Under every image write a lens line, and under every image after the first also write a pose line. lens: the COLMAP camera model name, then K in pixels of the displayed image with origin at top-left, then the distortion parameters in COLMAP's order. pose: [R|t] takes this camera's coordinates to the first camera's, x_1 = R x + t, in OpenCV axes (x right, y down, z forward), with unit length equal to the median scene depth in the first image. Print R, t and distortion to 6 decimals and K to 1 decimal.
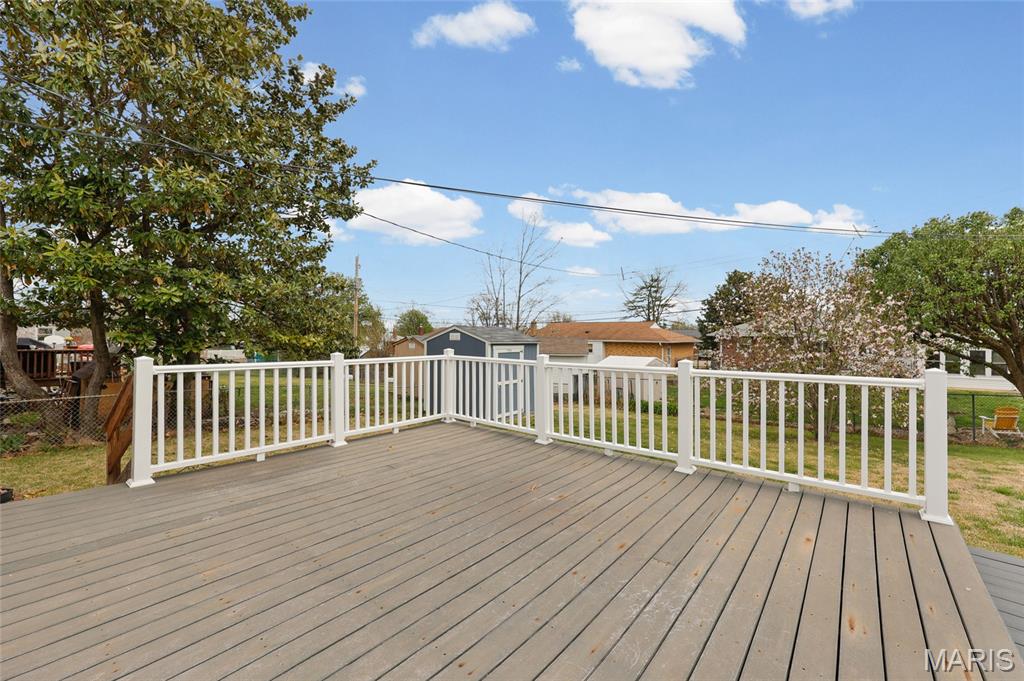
lens RADIAL K [[422.3, 0, 508.7], [0, 422.3, 346.4], [0, 0, 1]] dist [-0.002661, -0.000014]
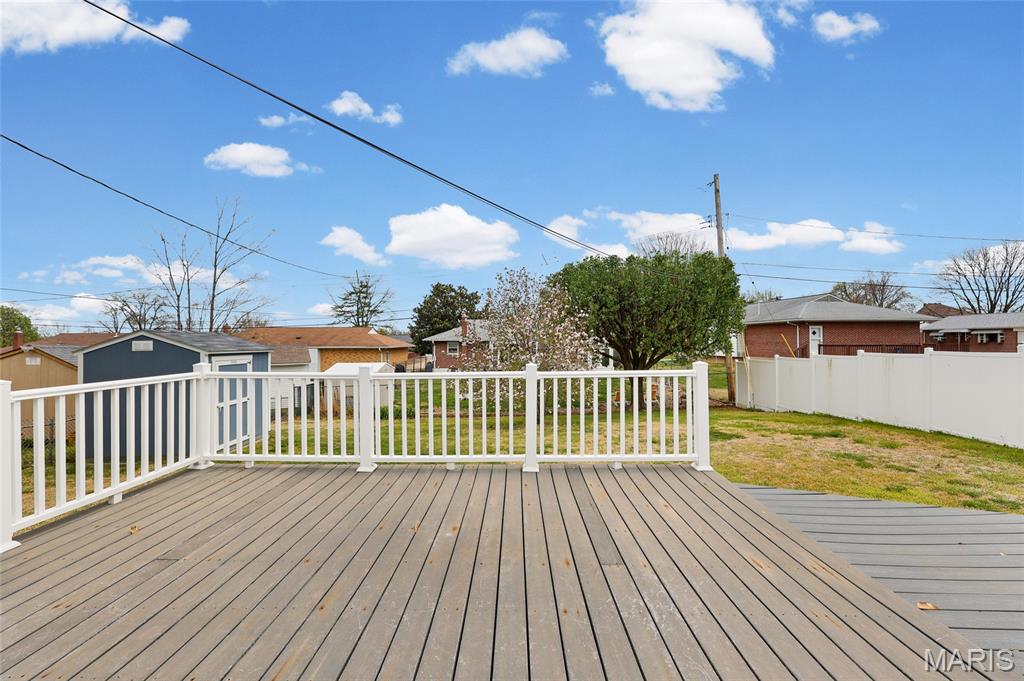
lens RADIAL K [[418.7, 0, 512.0], [0, 418.7, 340.5], [0, 0, 1]] dist [-0.000528, 0.000387]
pose [[0.786438, -0.010569, 0.617579, -0.167162], [0.027281, 0.999472, -0.017634, -0.005429], [-0.617067, 0.030716, 0.786311, 0.131781]]
